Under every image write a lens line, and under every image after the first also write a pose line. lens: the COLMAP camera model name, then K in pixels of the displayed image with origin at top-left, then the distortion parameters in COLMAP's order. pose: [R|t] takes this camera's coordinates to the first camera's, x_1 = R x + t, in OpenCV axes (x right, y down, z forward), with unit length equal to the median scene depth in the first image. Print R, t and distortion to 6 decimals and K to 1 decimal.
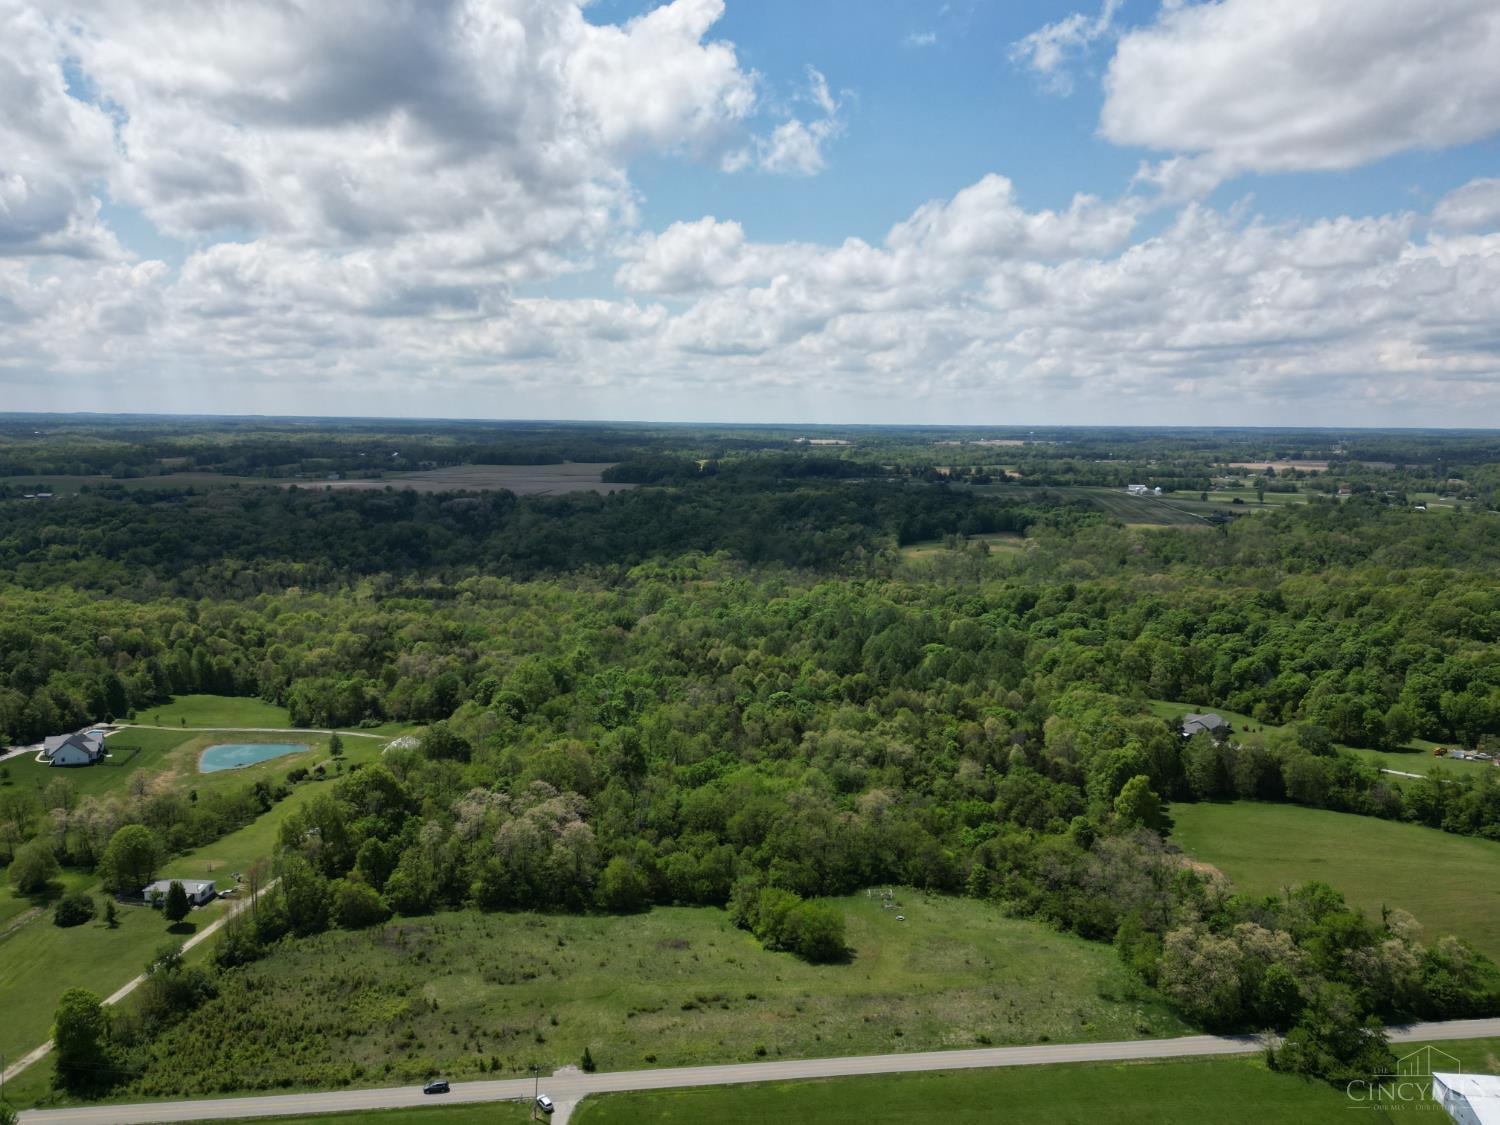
lens RADIAL K [[1154.4, 0, 748.1], [0, 1154.4, 557.1], [0, 0, 1]] dist [0.071700, -0.062246]
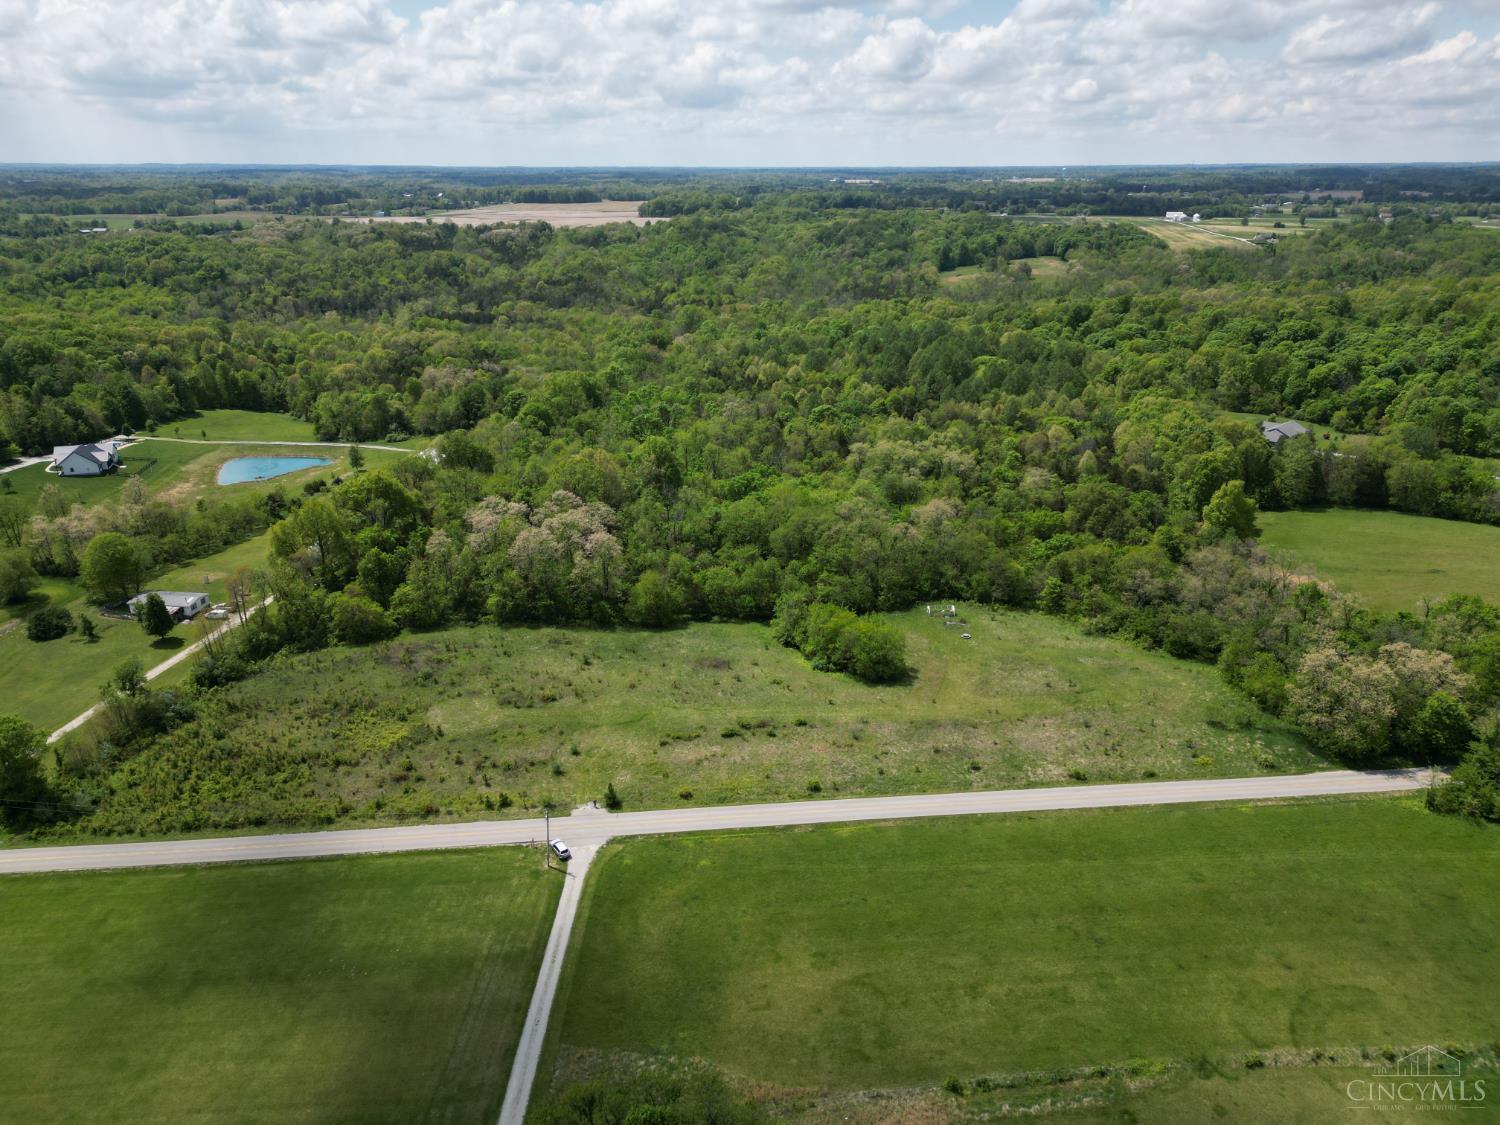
lens RADIAL K [[1044.5, 0, 748.9], [0, 1044.5, 566.0], [0, 0, 1]] dist [0.077979, -0.077223]
pose [[0.999493, -0.000552, -0.031833, -0.009024], [0.008234, 0.970318, 0.241694, 0.057267], [0.030755, -0.241834, 0.969830, 0.209344]]
